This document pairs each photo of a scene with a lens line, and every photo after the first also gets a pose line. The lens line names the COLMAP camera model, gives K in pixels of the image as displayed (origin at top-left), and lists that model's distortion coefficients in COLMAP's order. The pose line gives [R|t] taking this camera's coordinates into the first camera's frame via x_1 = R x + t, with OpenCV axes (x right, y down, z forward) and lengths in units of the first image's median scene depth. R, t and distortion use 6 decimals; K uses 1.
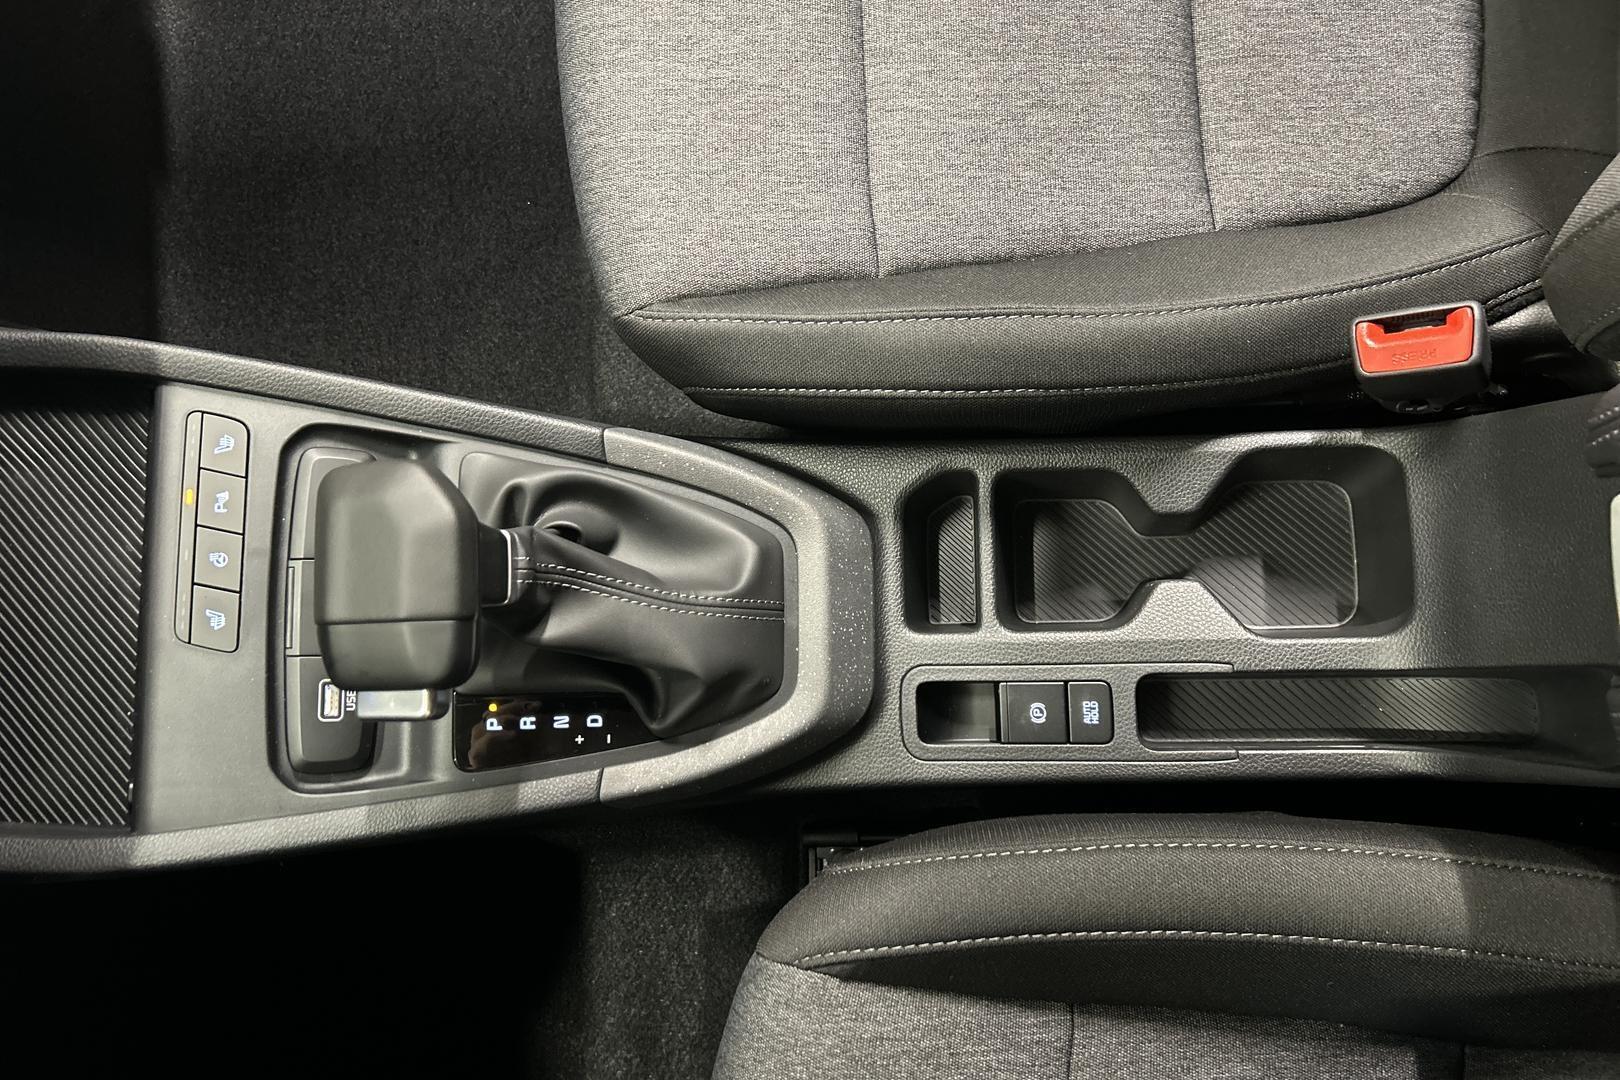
lens RADIAL K [[1237.2, 0, 818.5], [0, 1237.2, 536.3], [0, 0, 1]] dist [0.025642, -0.049073]
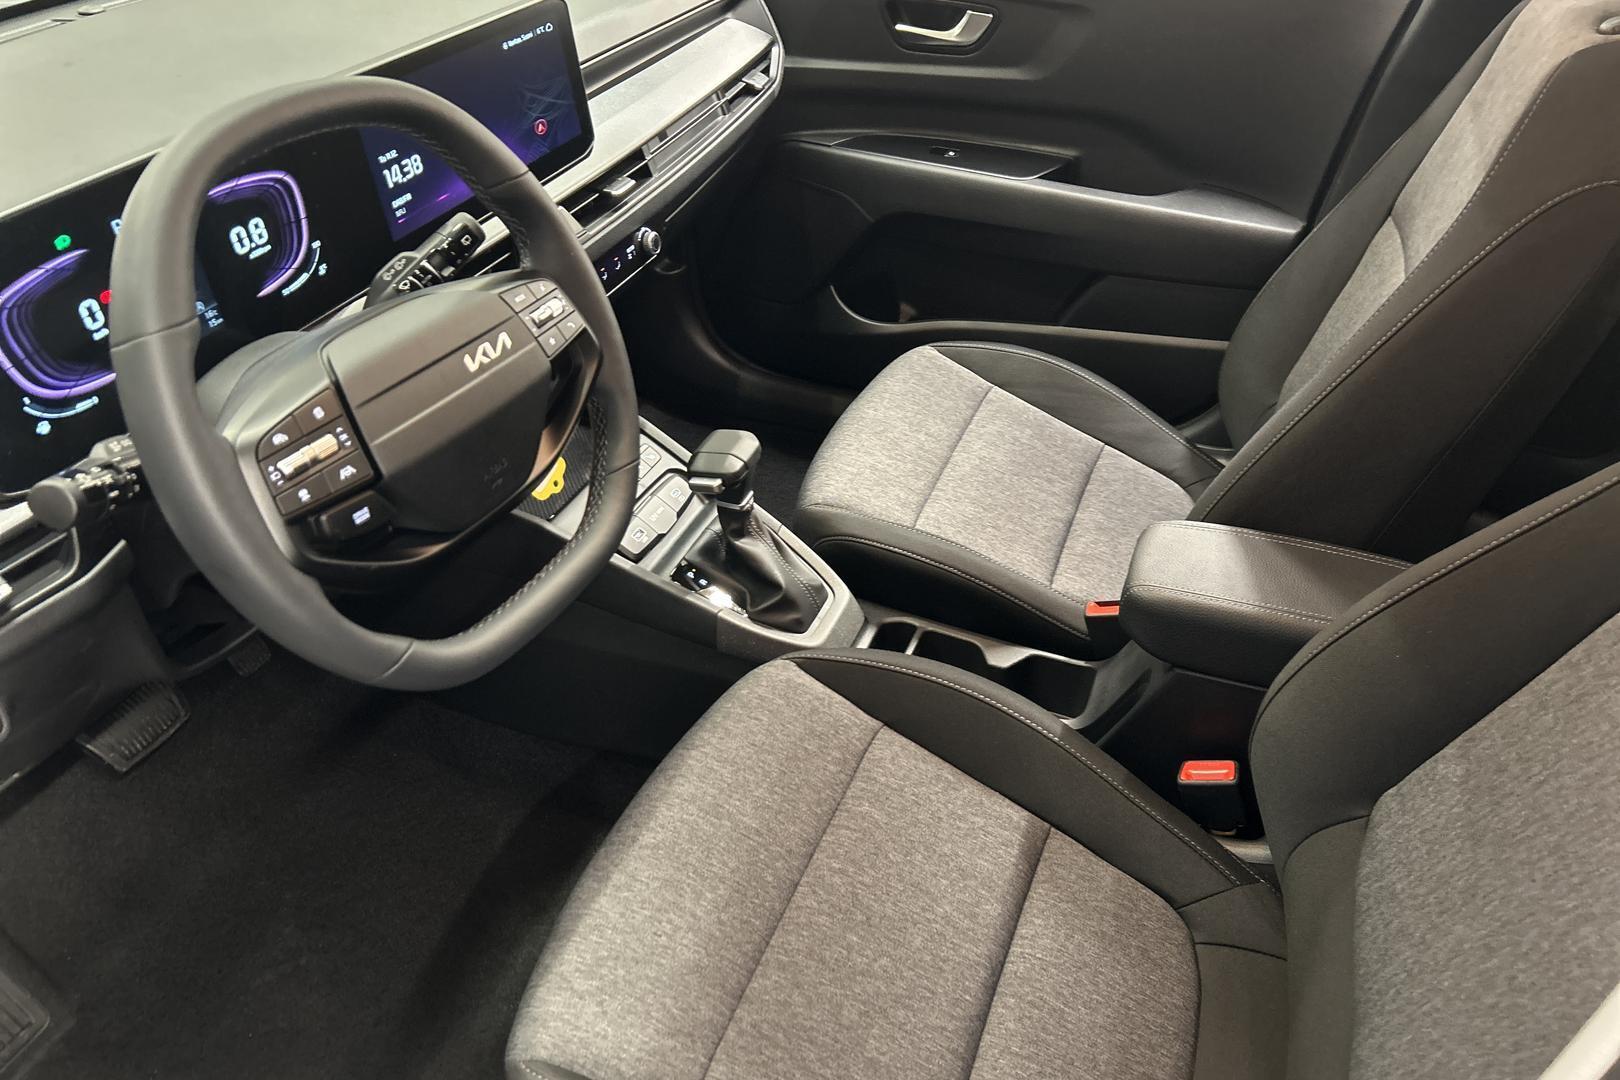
lens RADIAL K [[1237.2, 0, 813.1], [0, 1237.2, 533.8], [0, 0, 1]] dist [0.025642, -0.049073]
pose [[0.906082, 0.380846, -0.184313, 0.330973], [-0.397661, 0.617775, -0.678395, 1.543661], [-0.144500, 0.687975, 0.711203, -0.701395]]
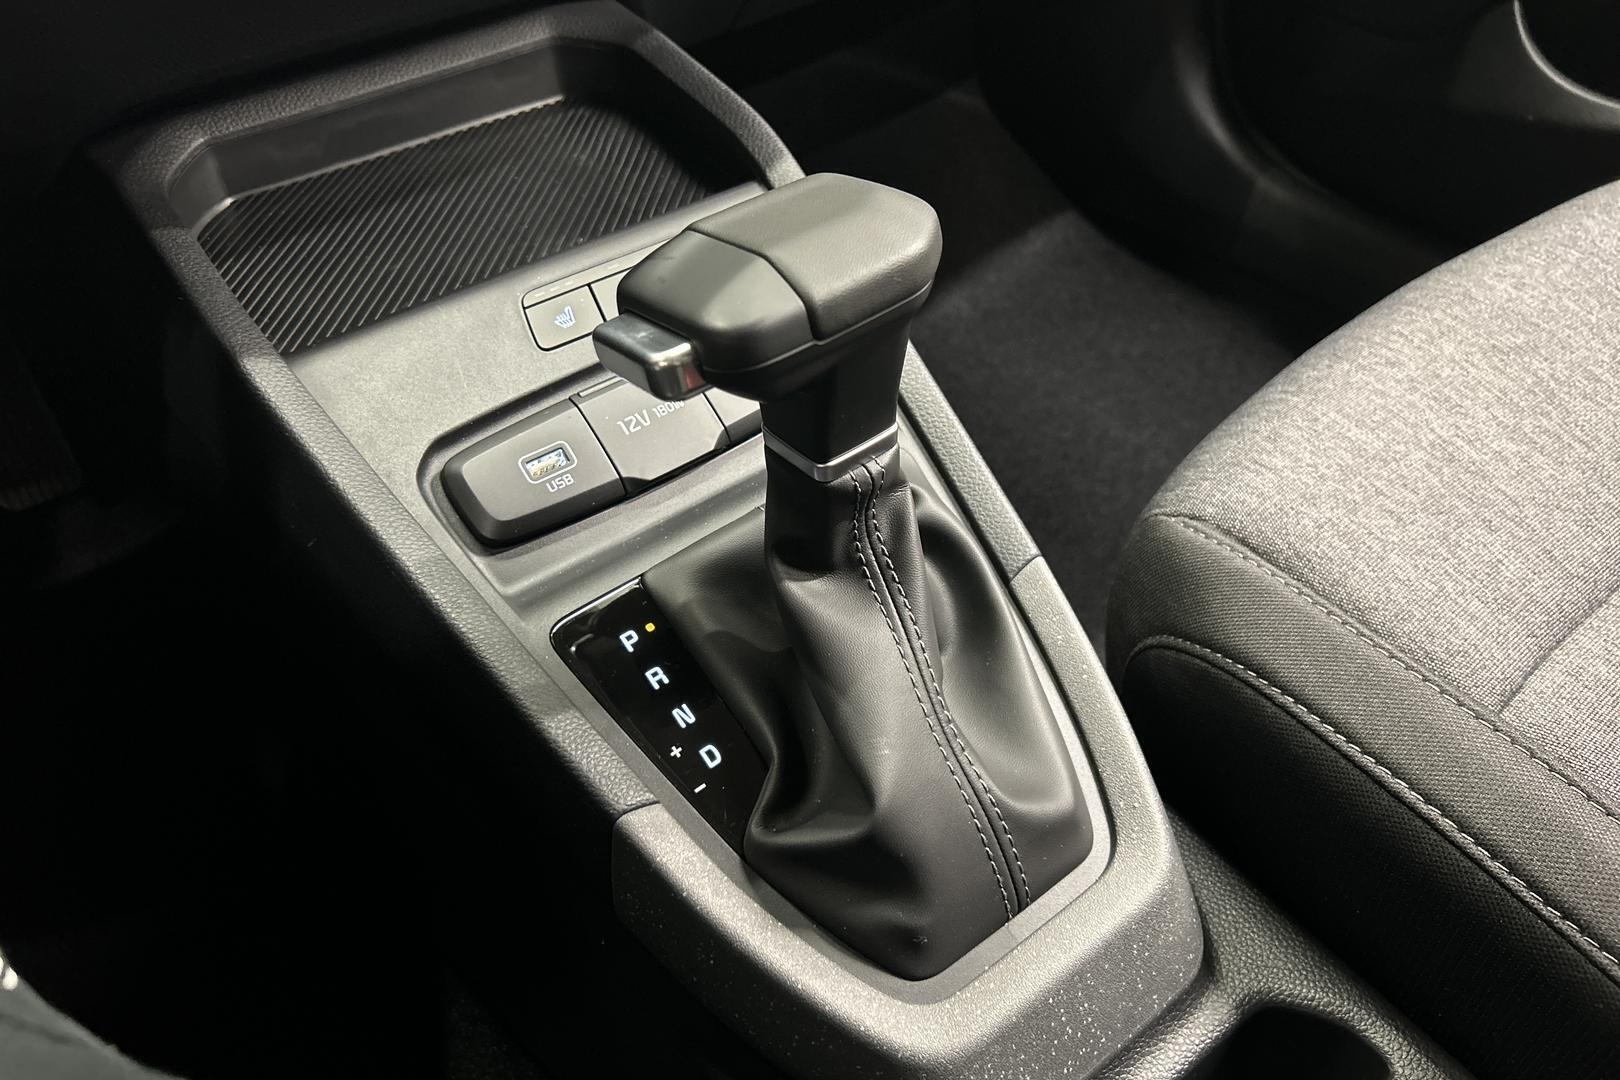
lens RADIAL K [[1237.2, 0, 804.9], [0, 1237.2, 526.8], [0, 0, 1]] dist [0.025642, -0.049073]
pose [[0.598424, 0.643561, -0.477197, 0.082582], [-0.800978, 0.493931, -0.338328, 0.271079], [0.017968, 0.584688, 0.811059, 0.401180]]
